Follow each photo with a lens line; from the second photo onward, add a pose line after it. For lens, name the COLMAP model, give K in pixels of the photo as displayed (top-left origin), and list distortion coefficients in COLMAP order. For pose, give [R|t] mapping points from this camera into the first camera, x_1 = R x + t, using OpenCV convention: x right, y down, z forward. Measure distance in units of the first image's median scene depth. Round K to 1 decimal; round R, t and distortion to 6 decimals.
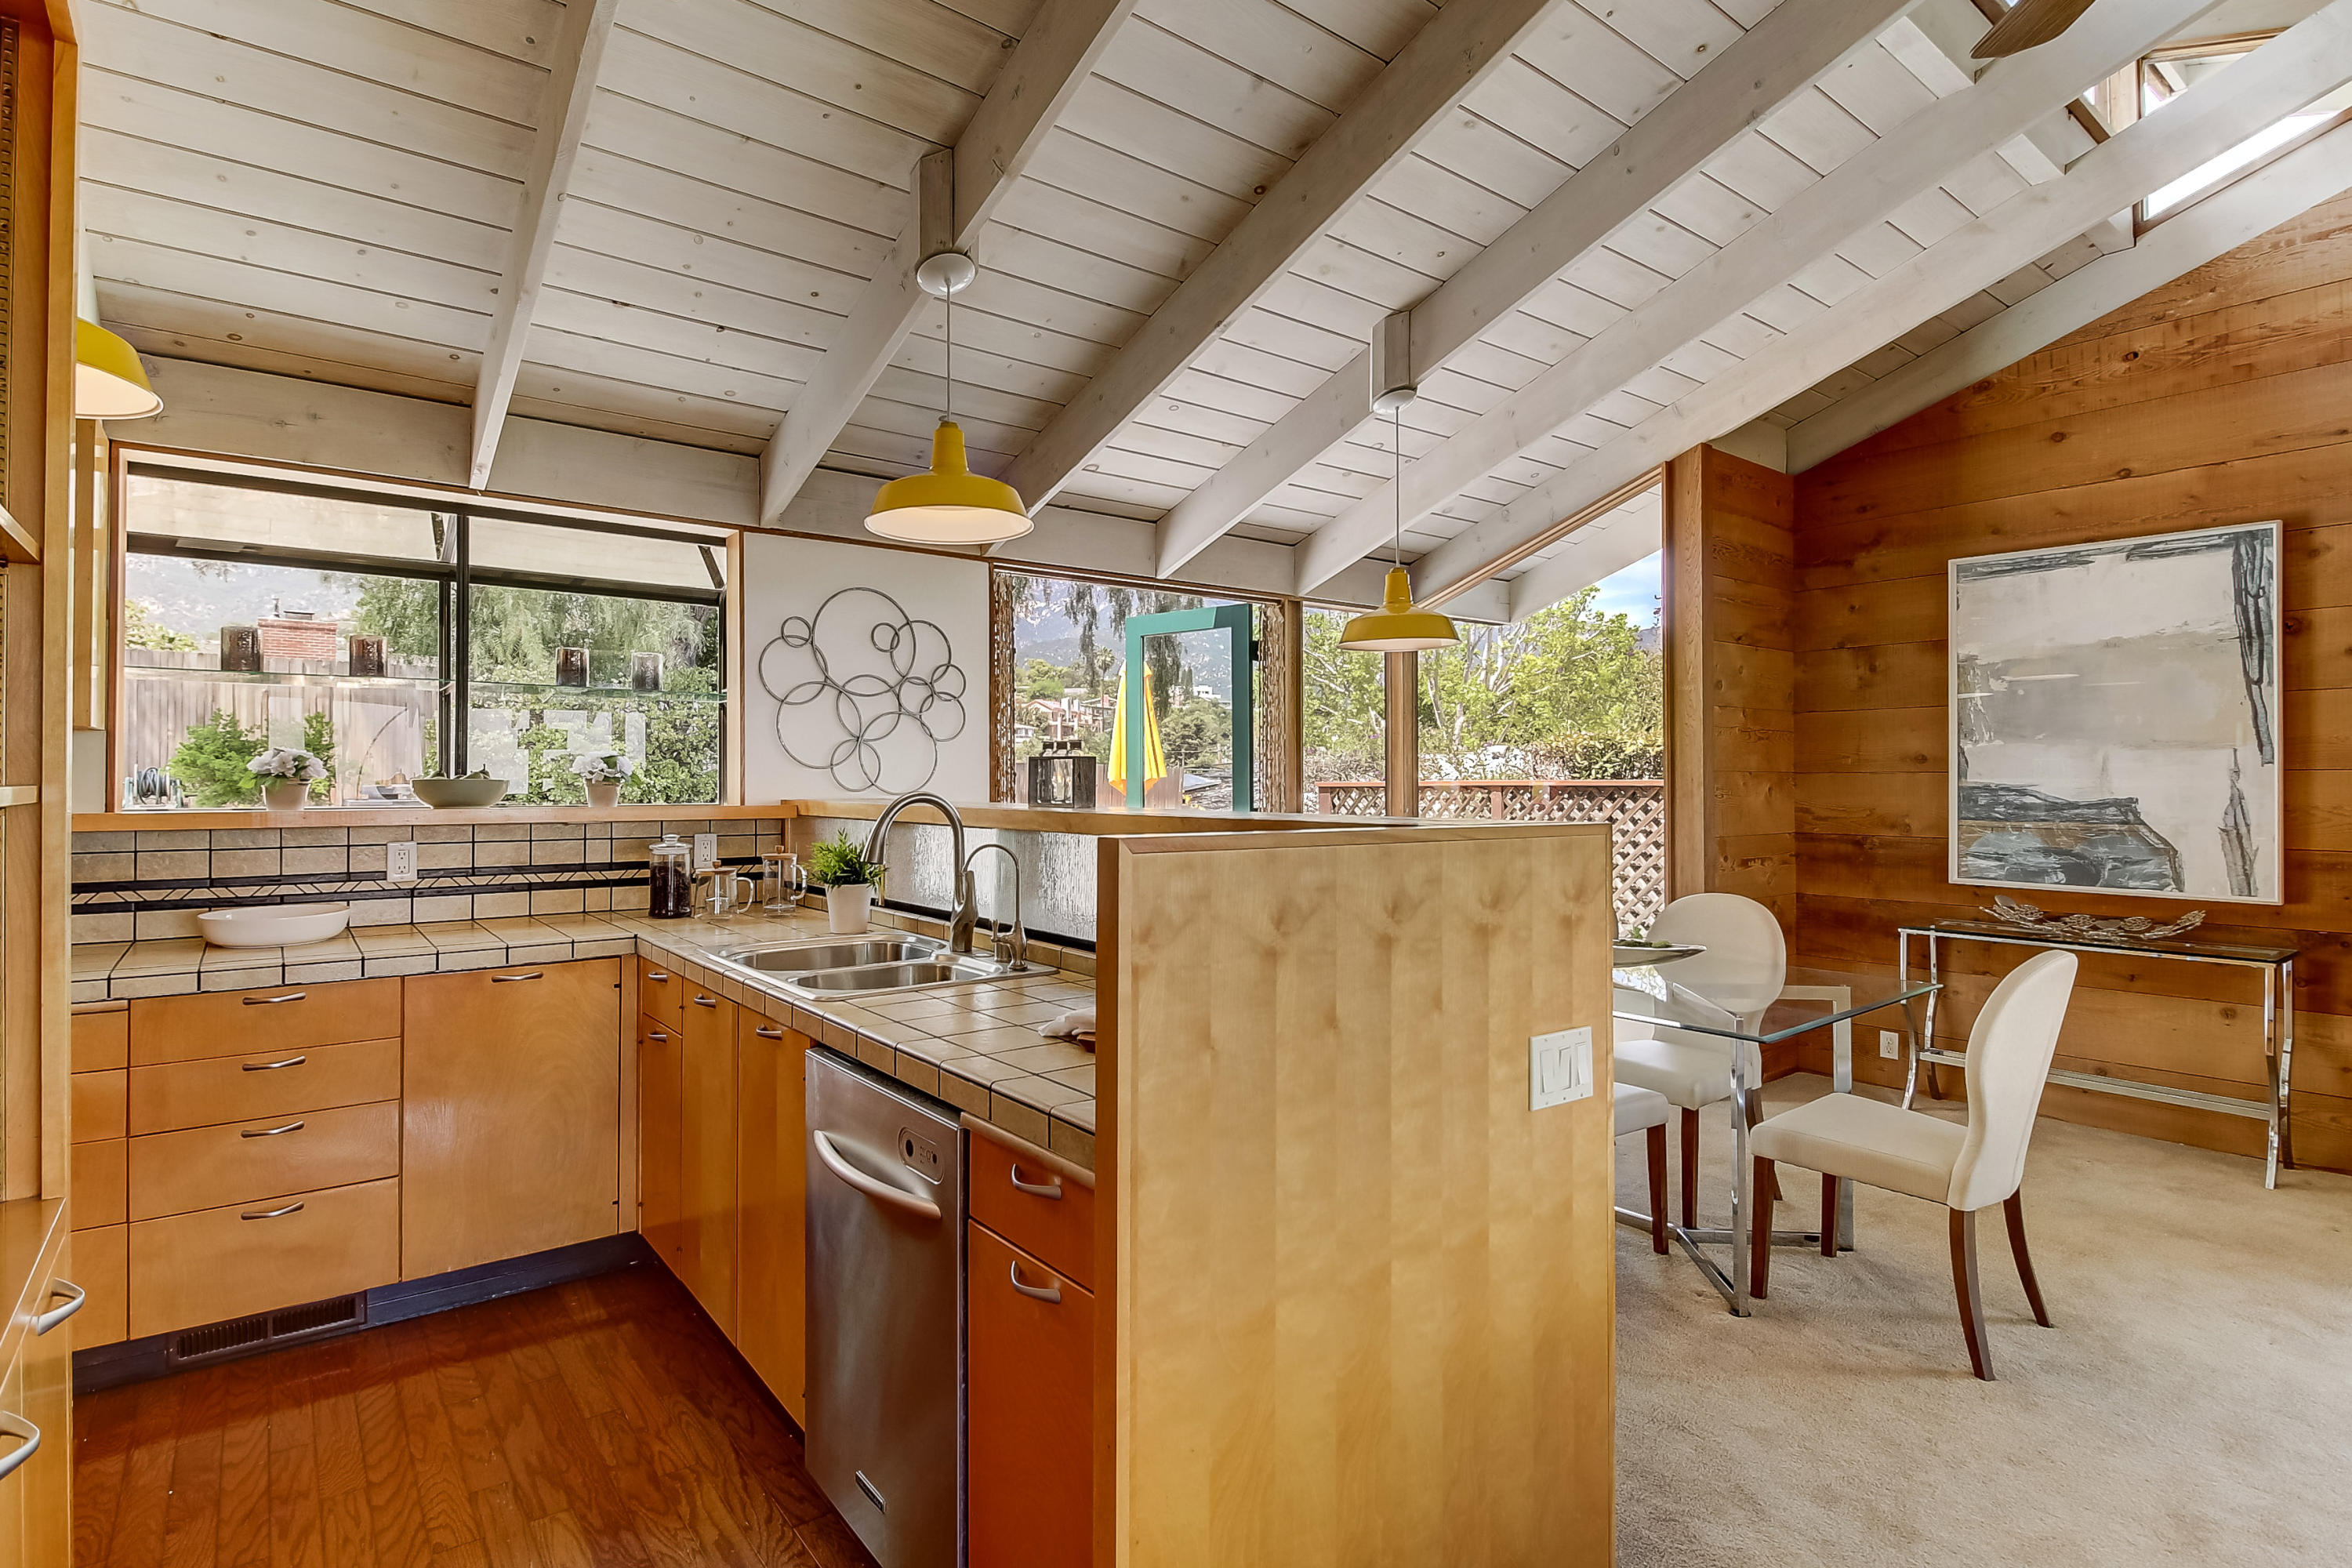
lens RADIAL K [[1140.3, 0, 1172.8], [0, 1140.3, 768.7], [0, 0, 1]] dist [-0.001457, -0.008473]
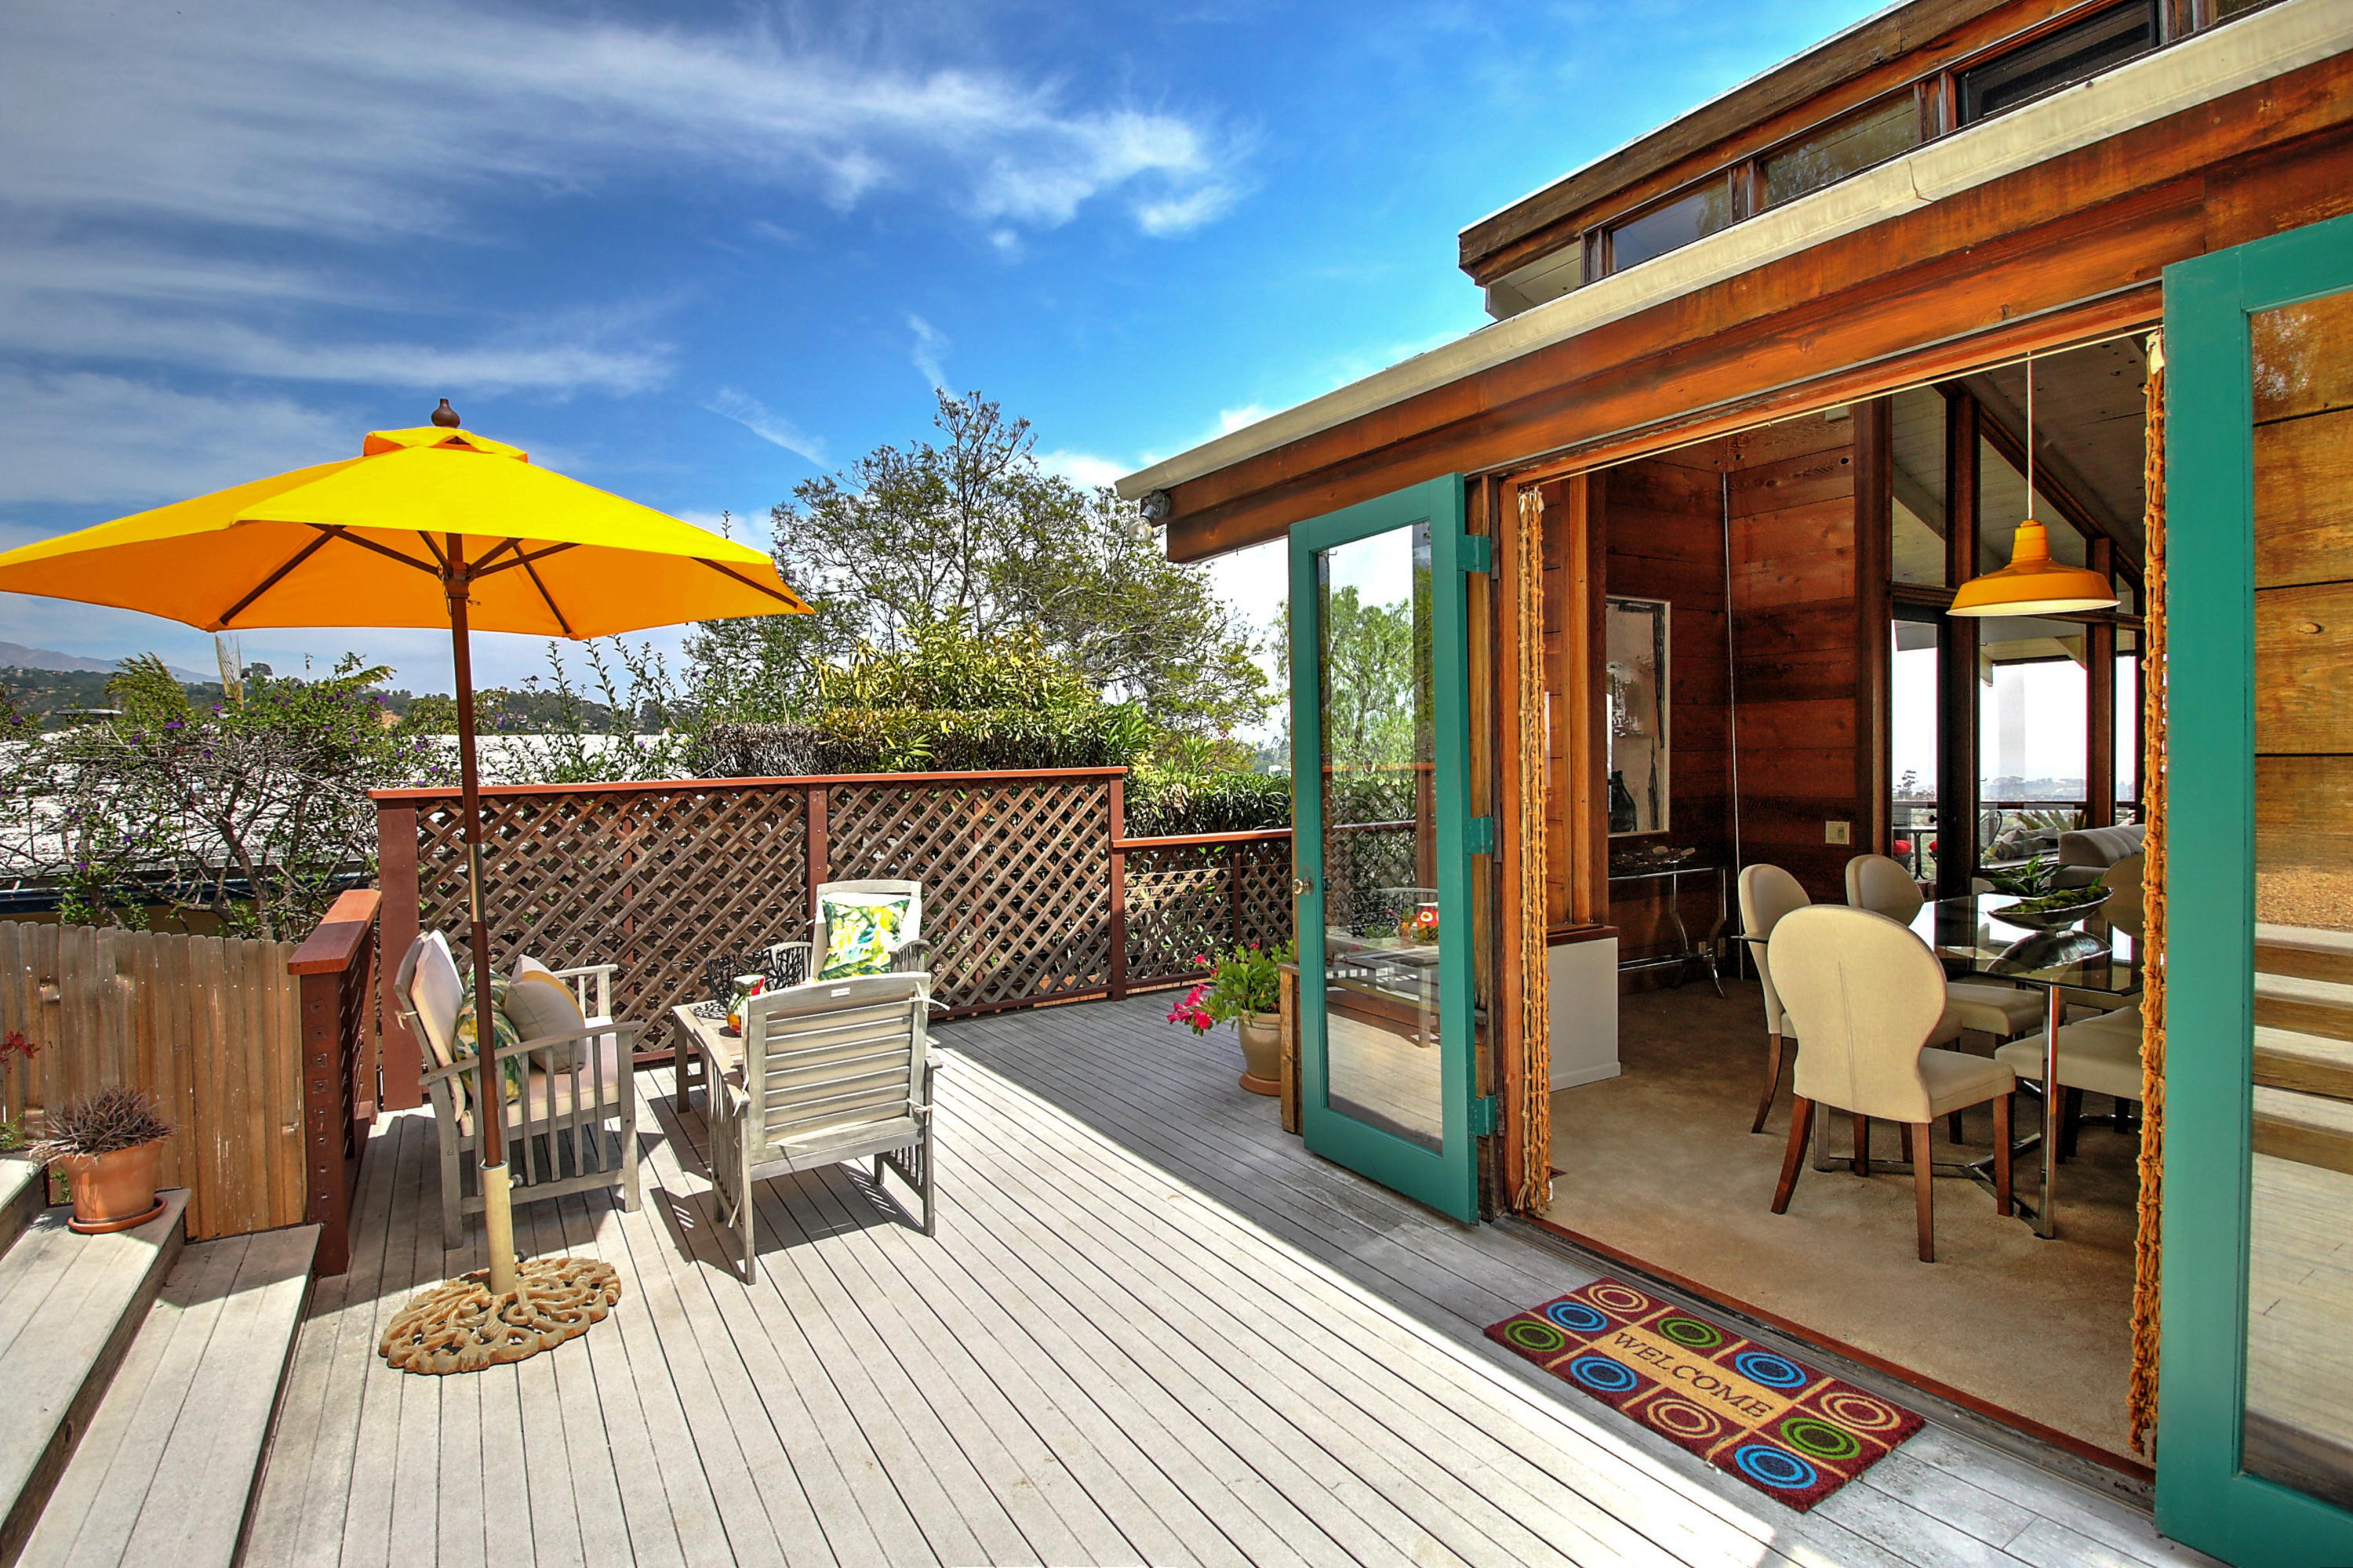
lens RADIAL K [[1140.9, 0, 1168.7], [0, 1140.9, 774.3], [0, 0, 1]] dist [-0.001457, -0.008473]
pose [[0.090357, -0.018276, 0.995742, -0.676202], [0.008545, 0.999809, 0.017575, -0.001730], [-0.995873, 0.006921, 0.090496, 1.432140]]
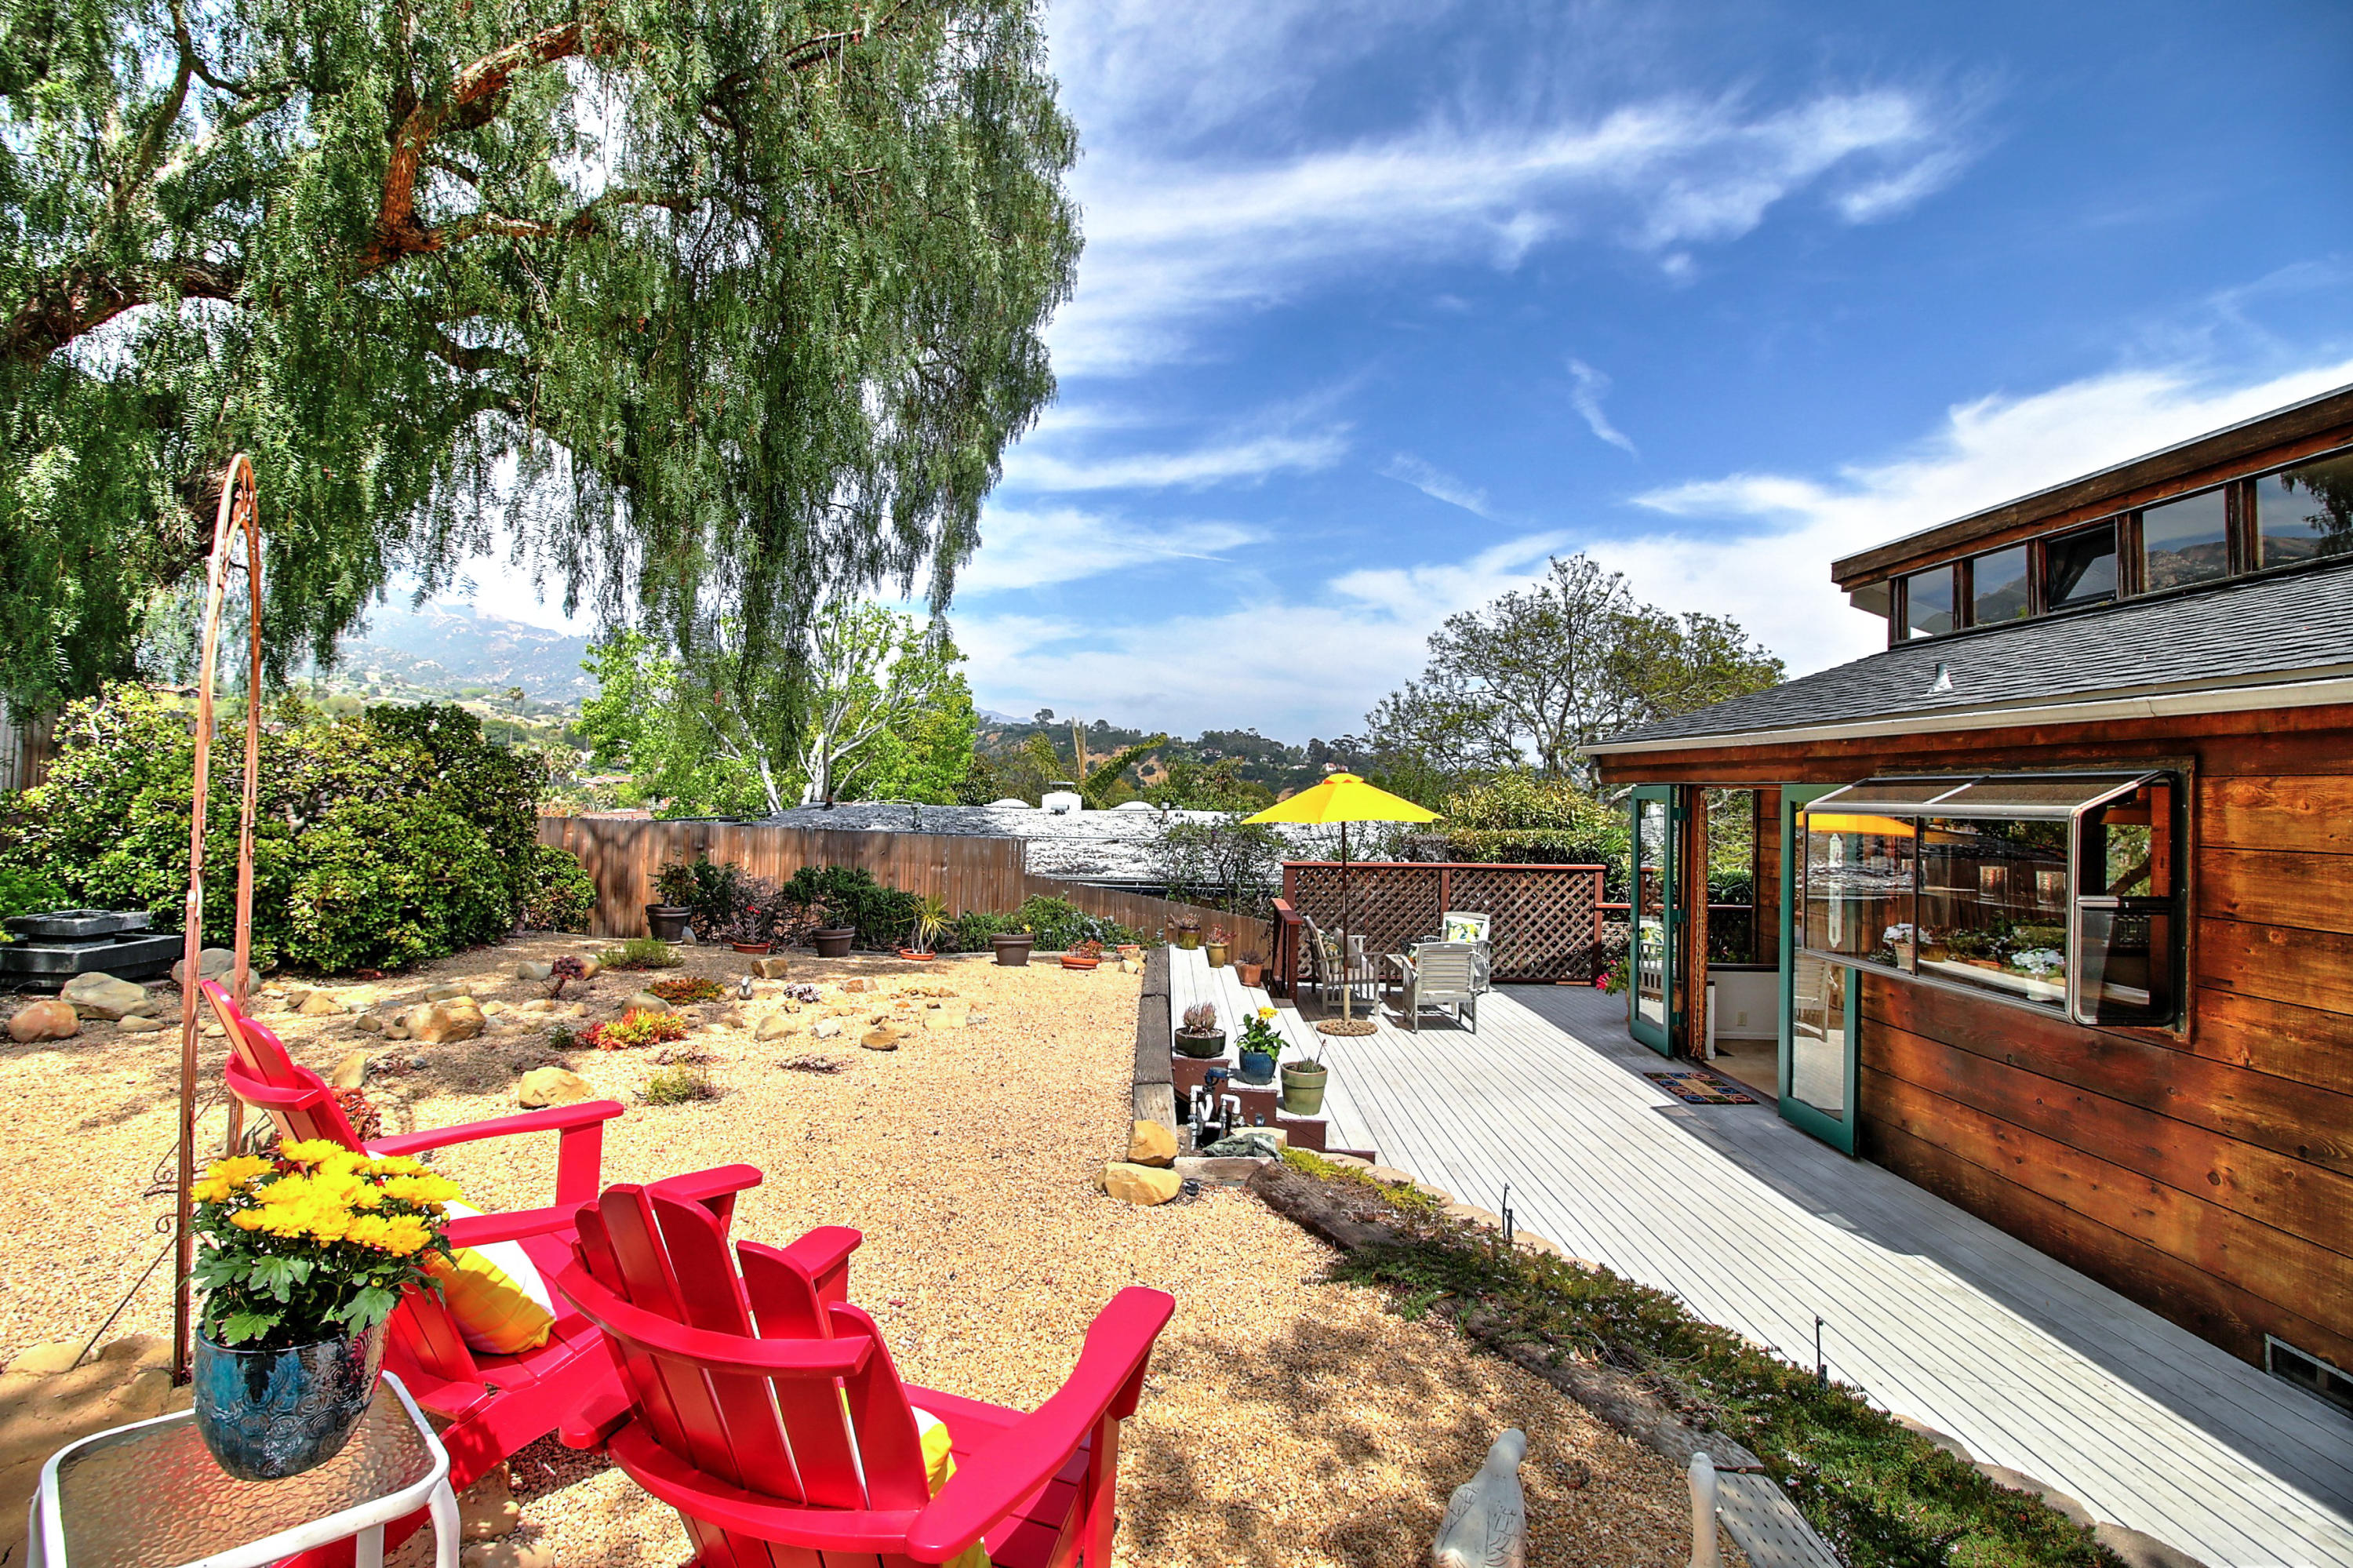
lens RADIAL K [[1079.5, 0, 1154.2], [0, 1079.5, 780.6], [0, 0, 1]] dist [-0.012358, -0.004664]
pose [[0.619491, 0.020134, 0.784746, -2.063186], [-0.025628, 0.999657, -0.005417, -0.160328], [-0.784586, -0.016756, 0.619794, 0.823054]]
